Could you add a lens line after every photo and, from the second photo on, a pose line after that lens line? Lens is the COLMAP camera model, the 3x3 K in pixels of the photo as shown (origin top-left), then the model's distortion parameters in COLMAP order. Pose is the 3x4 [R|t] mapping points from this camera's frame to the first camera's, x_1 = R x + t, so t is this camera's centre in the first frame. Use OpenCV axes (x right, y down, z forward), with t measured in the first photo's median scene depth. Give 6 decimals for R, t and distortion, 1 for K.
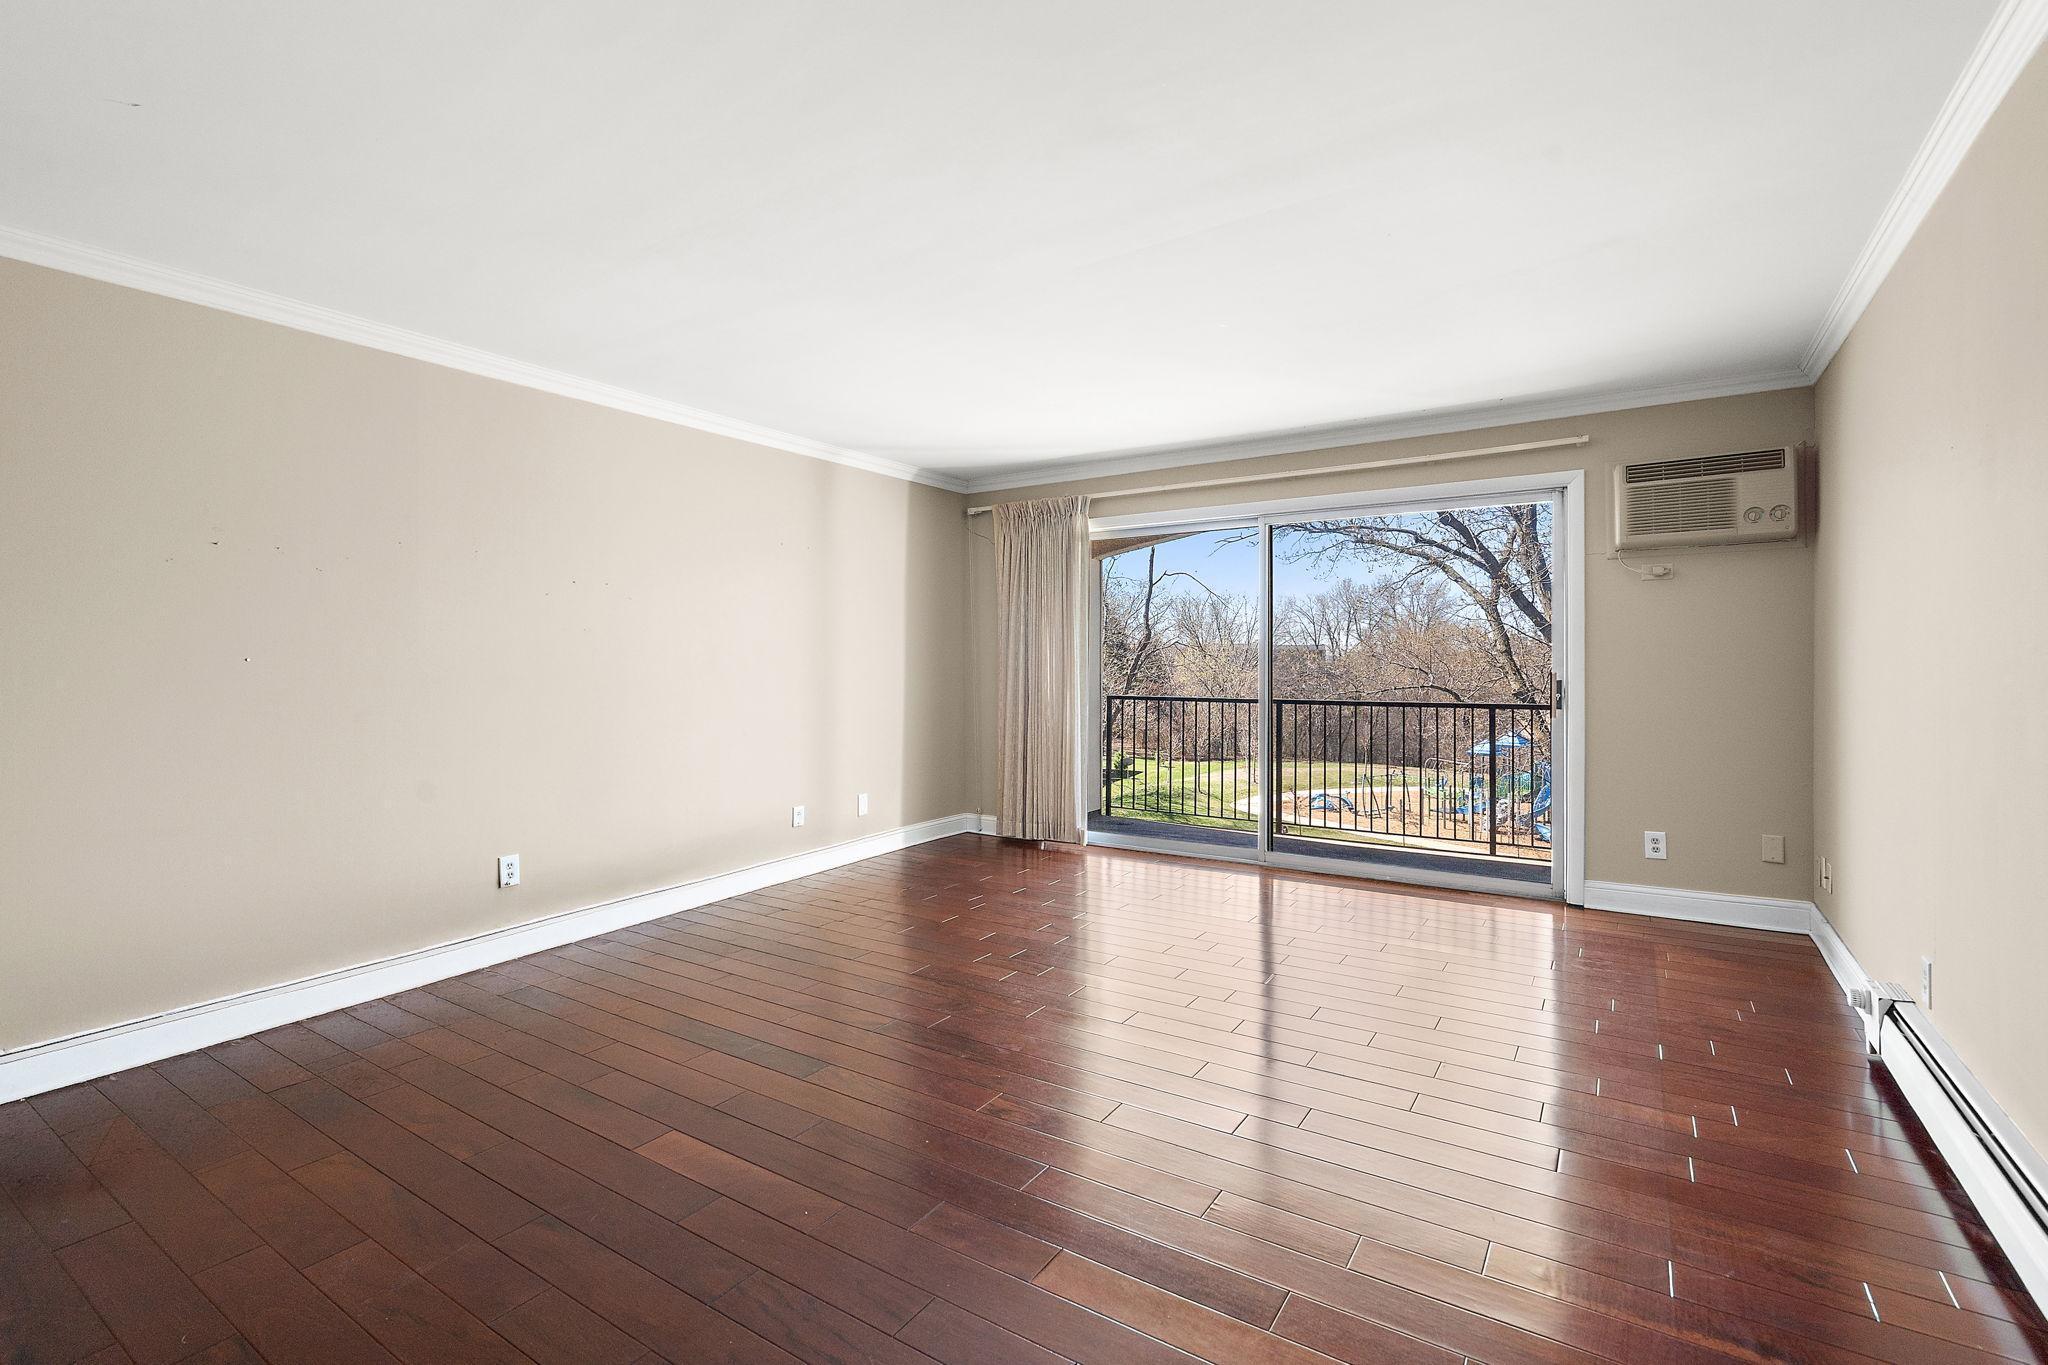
lens RADIAL K [[928.4, 0, 1022.7], [0, 928.4, 667.9], [0, 0, 1]] dist [-0.000502, 0.000397]
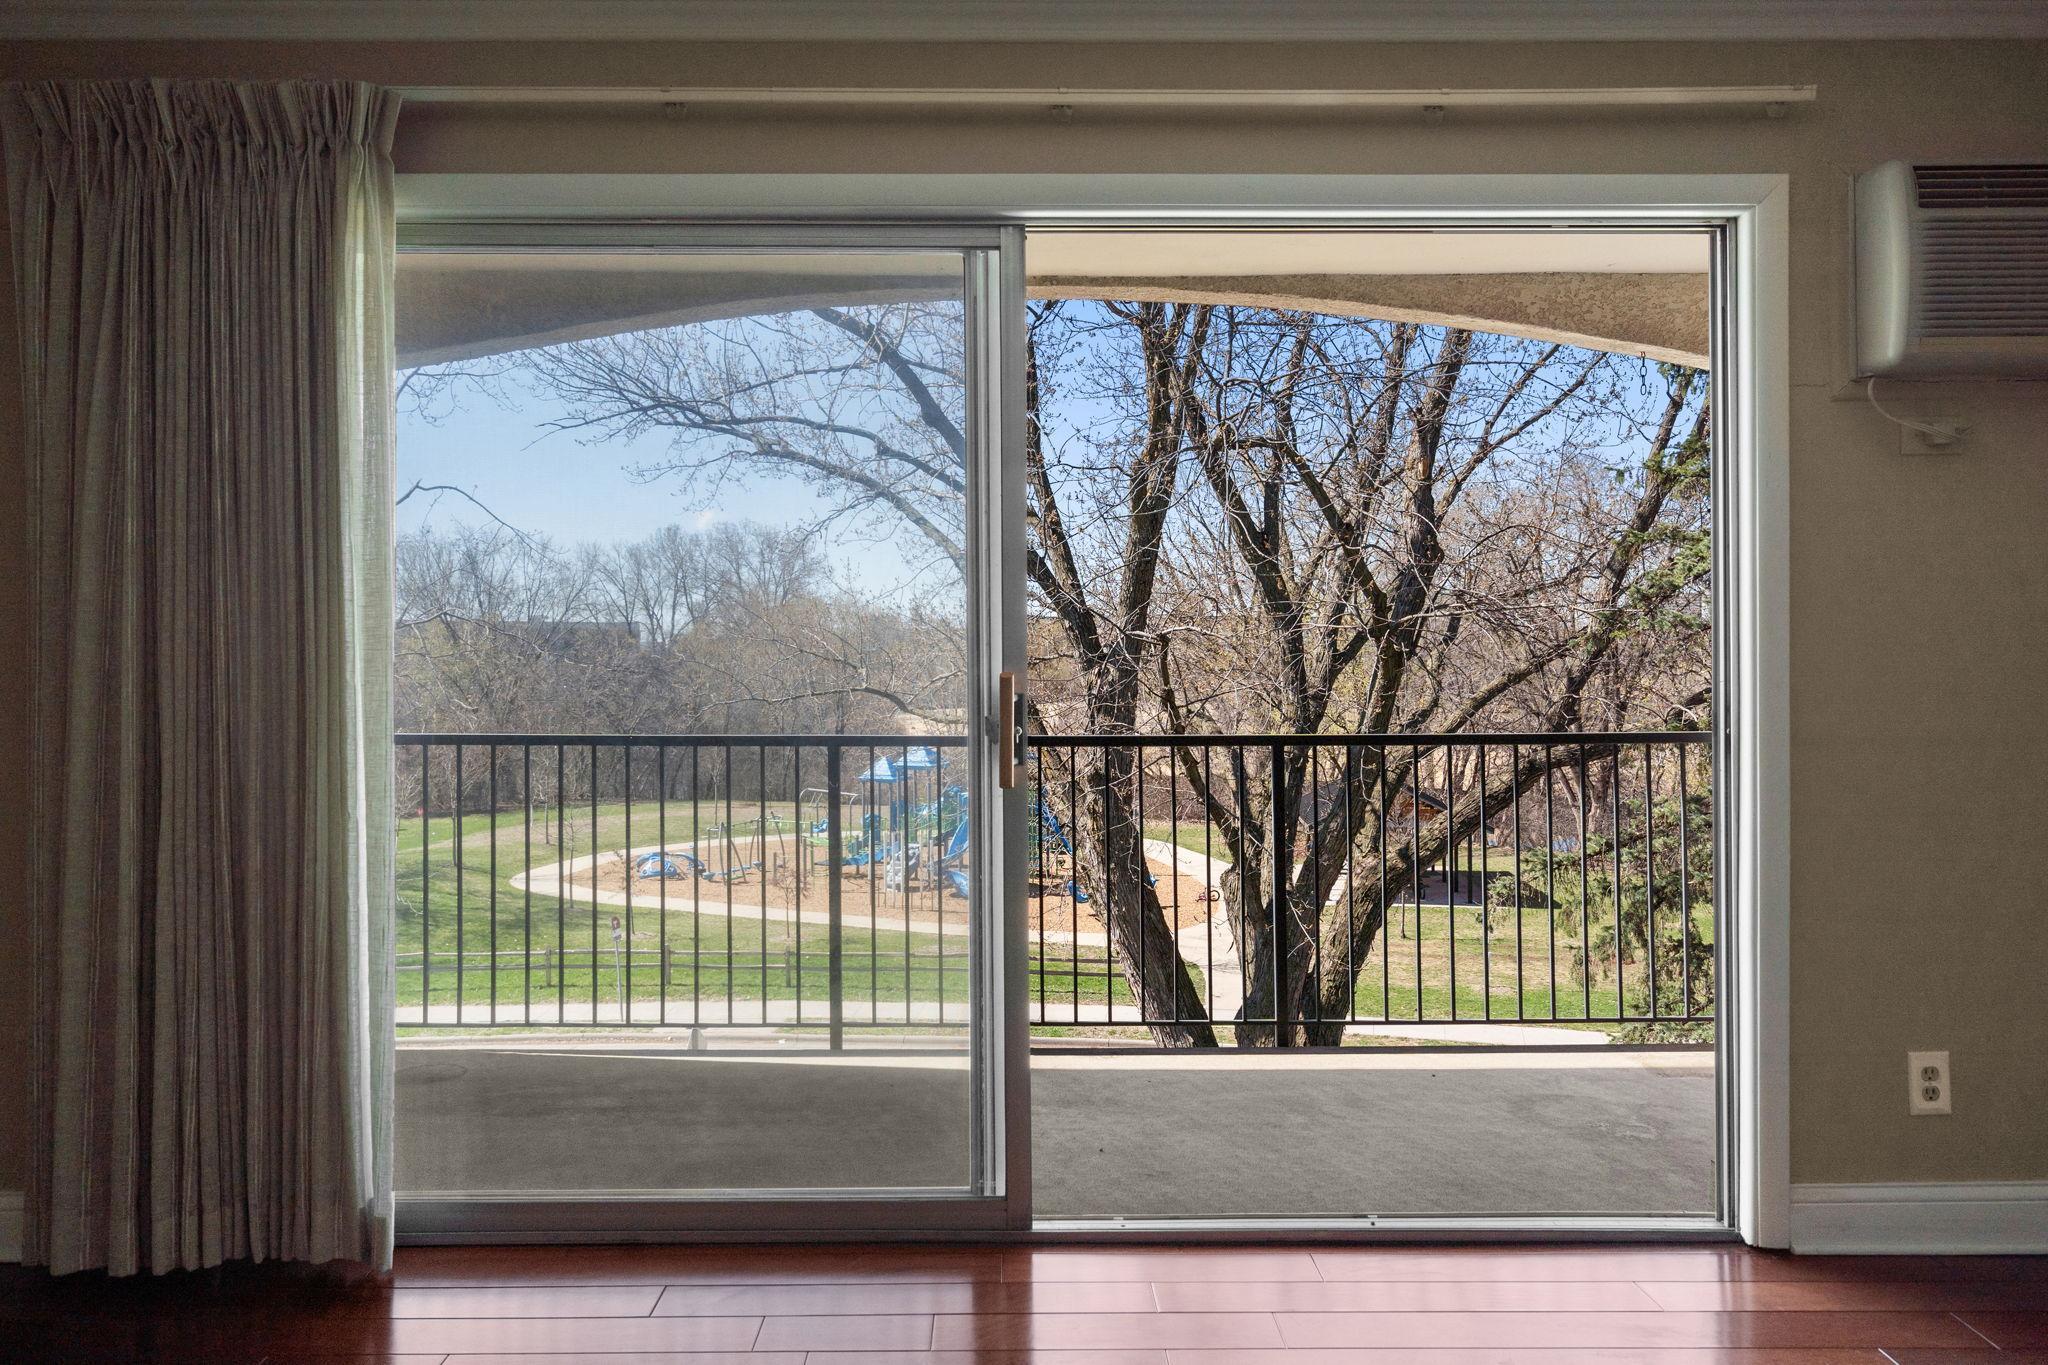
lens RADIAL K [[1381.0, 0, 1014.6], [0, 1381.0, 664.6], [0, 0, 1]] dist [0.012372, 0.000278]
pose [[0.834156, -0.005354, 0.551503, -0.009927], [0.002698, 0.999981, 0.005628, -0.002911], [-0.551522, -0.003207, 0.834154, 0.511423]]
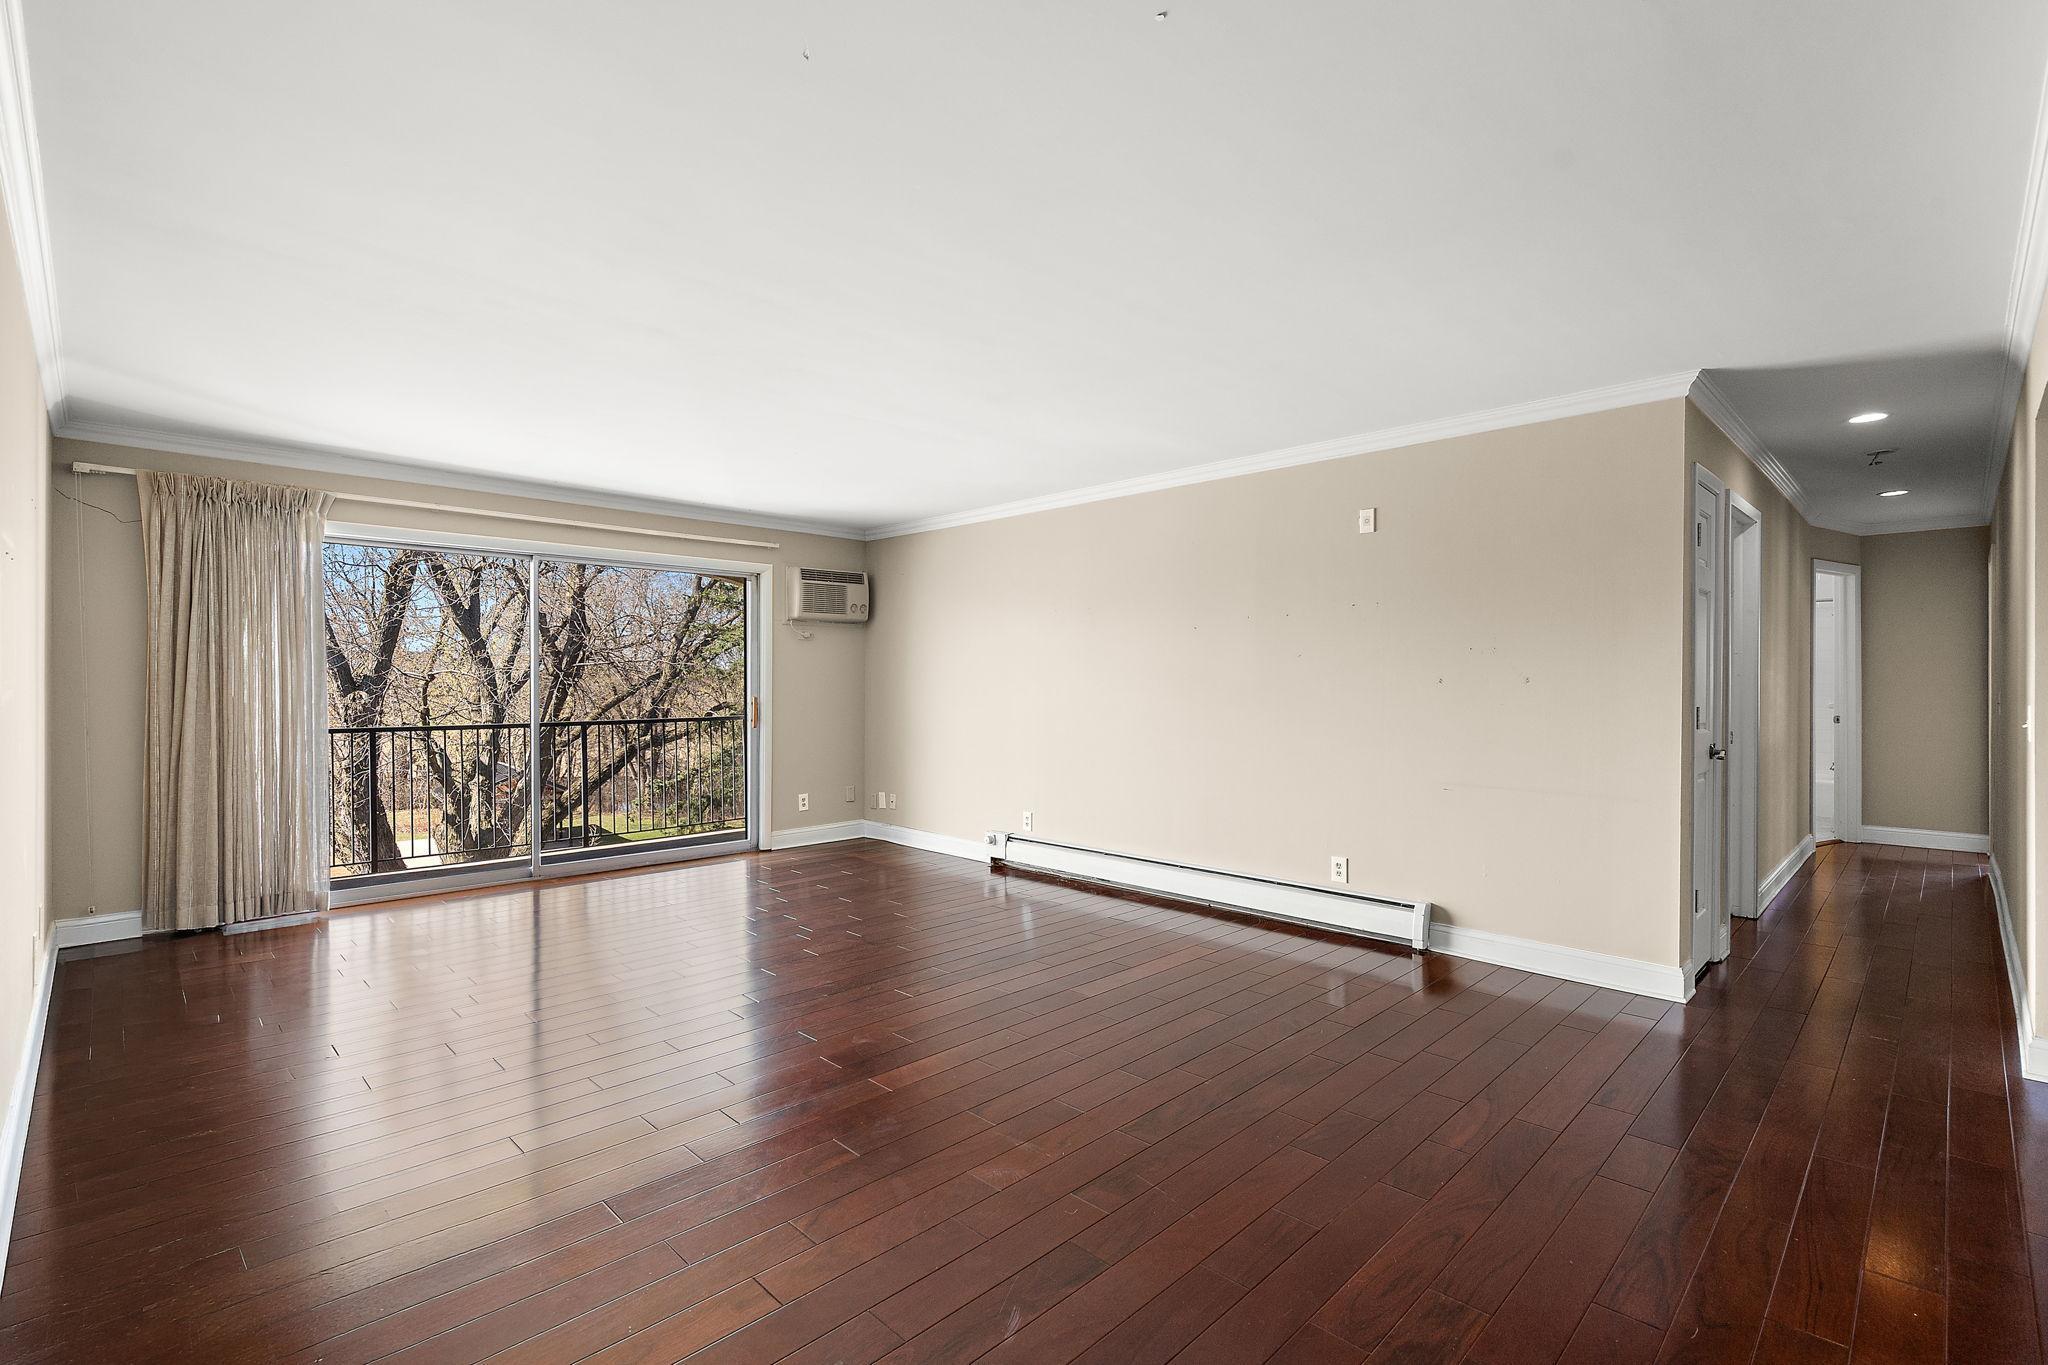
lens RADIAL K [[954.2, 0, 1032.8], [0, 954.2, 669.5], [0, 0, 1]] dist [0.001233, -0.000101]
pose [[0.194488, 0.013927, 0.980806, -0.647969], [-0.000741, 0.999901, -0.014052, -0.013727], [-0.980905, 0.002006, 0.194480, 0.202406]]
